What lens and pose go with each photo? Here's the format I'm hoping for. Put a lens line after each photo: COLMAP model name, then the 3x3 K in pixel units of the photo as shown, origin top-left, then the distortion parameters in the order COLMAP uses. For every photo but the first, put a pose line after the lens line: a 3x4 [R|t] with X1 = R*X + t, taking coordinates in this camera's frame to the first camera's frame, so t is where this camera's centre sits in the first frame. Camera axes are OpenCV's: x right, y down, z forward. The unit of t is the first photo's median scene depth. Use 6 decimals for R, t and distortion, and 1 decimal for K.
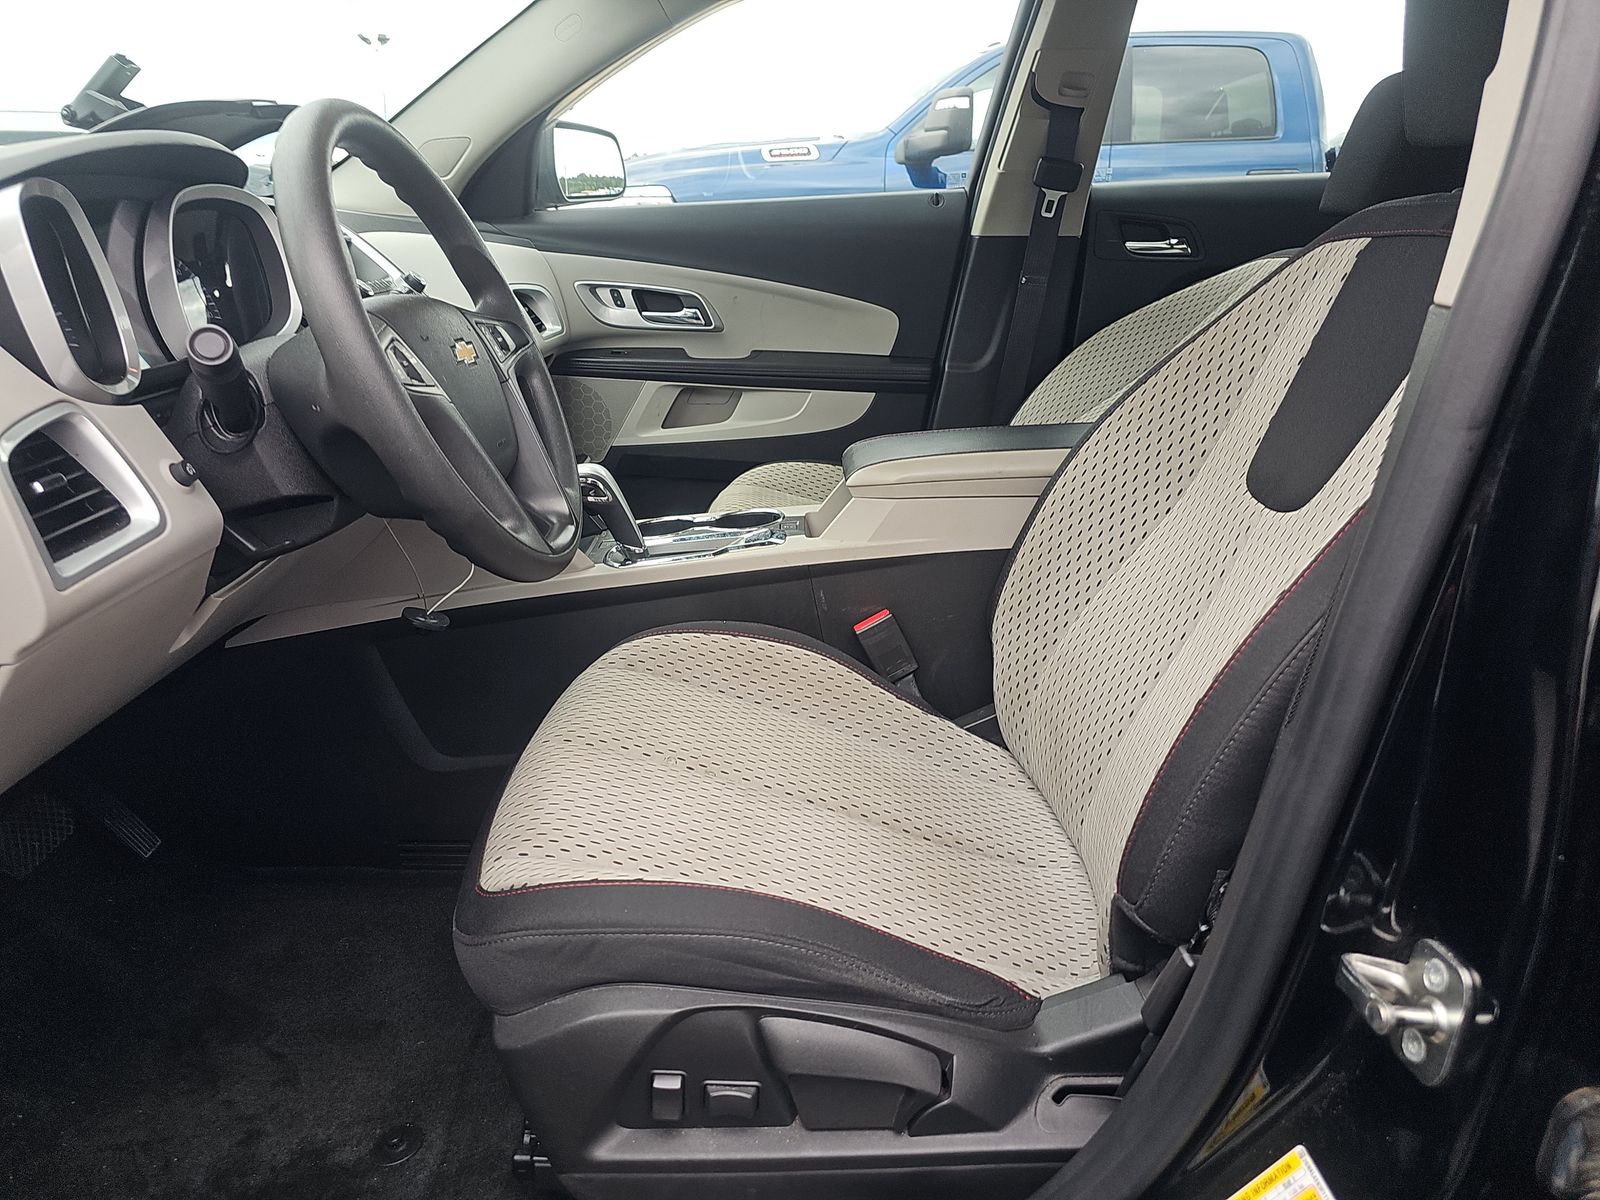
lens RADIAL K [[1083.6, 0, 767.4], [0, 1083.6, 581.3], [0, 0, 1]] dist [0.057265, -0.072747]
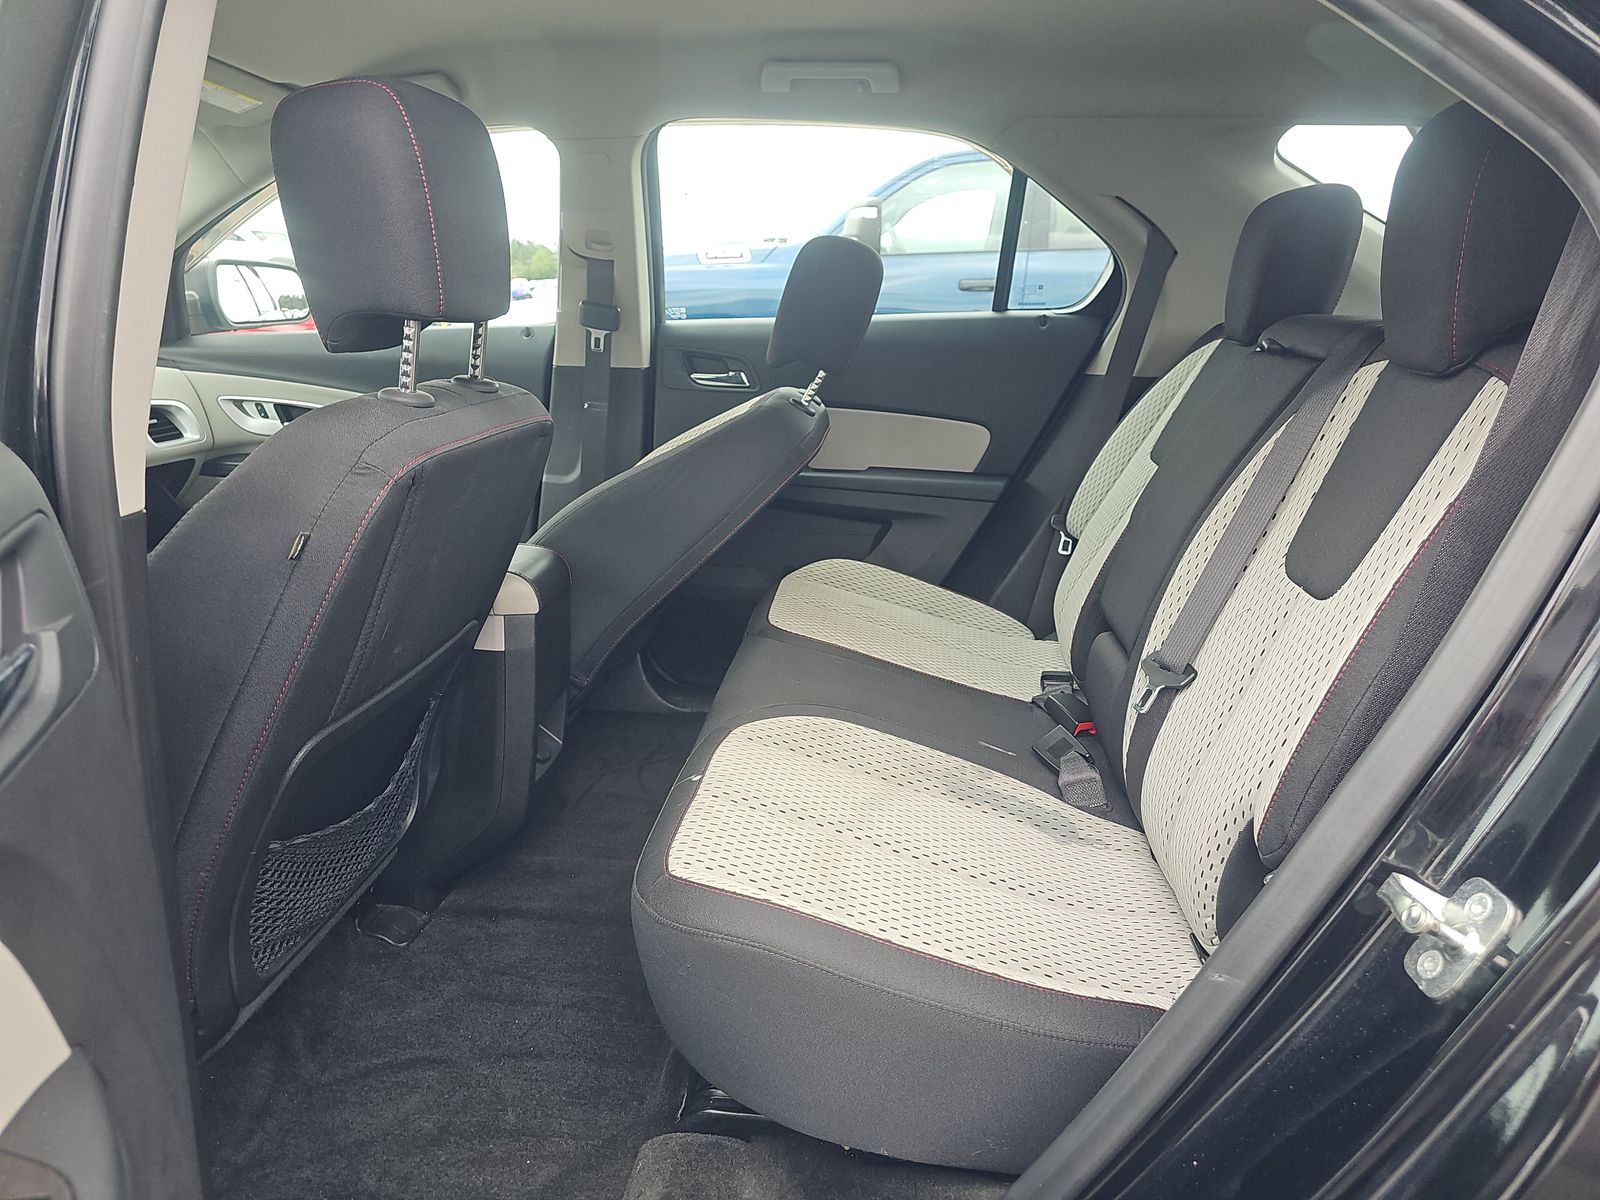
lens RADIAL K [[1083.6, 0, 767.4], [0, 1083.6, 581.3], [0, 0, 1]] dist [0.057265, -0.072747]
pose [[0.995100, 0.033040, -0.093189, 0.492236], [-0.039199, 0.997112, -0.065053, -0.027575], [0.090771, 0.068387, 0.993521, -0.077538]]
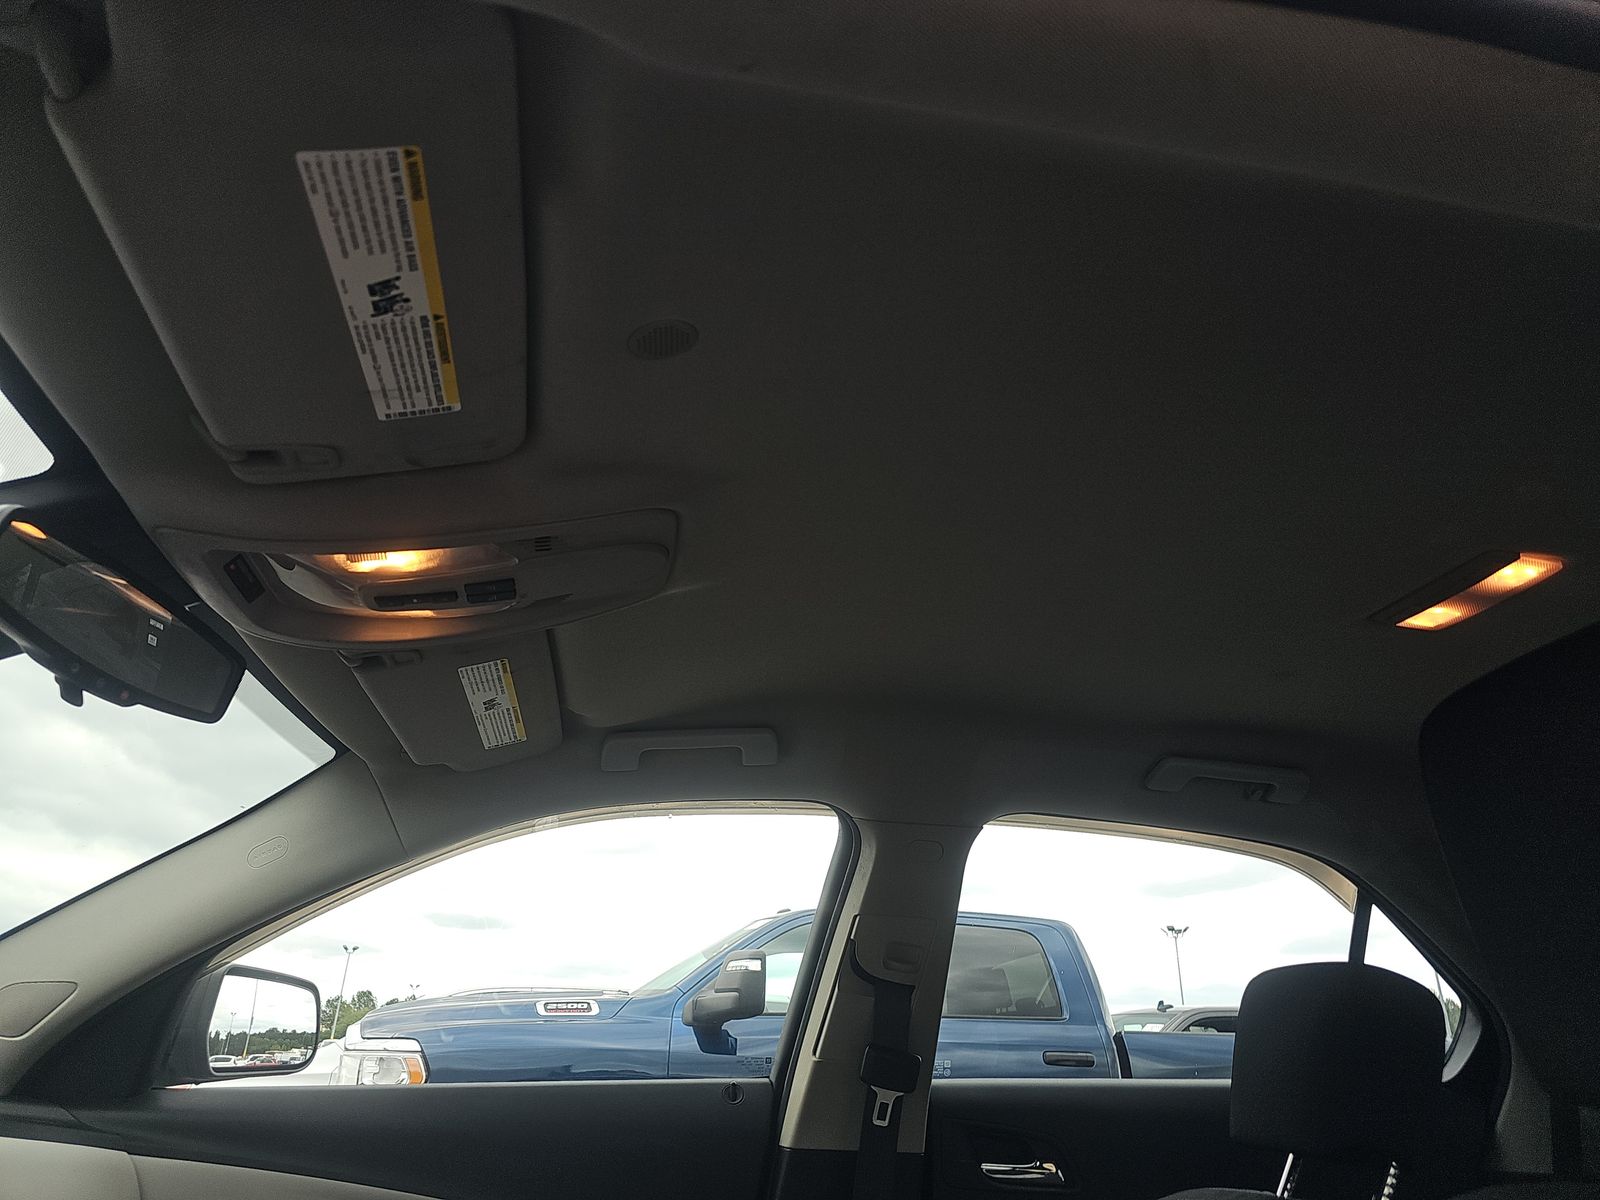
lens RADIAL K [[1087.6, 0, 800.0], [0, 1087.6, 600.0], [0, 0, 1]] dist [0.047525, -0.046759]
pose [[0.977276, 0.116181, 0.177297, 0.024776], [0.031669, 0.747005, -0.664064, -0.095625], [-0.209593, 0.654589, 0.726350, 0.208833]]
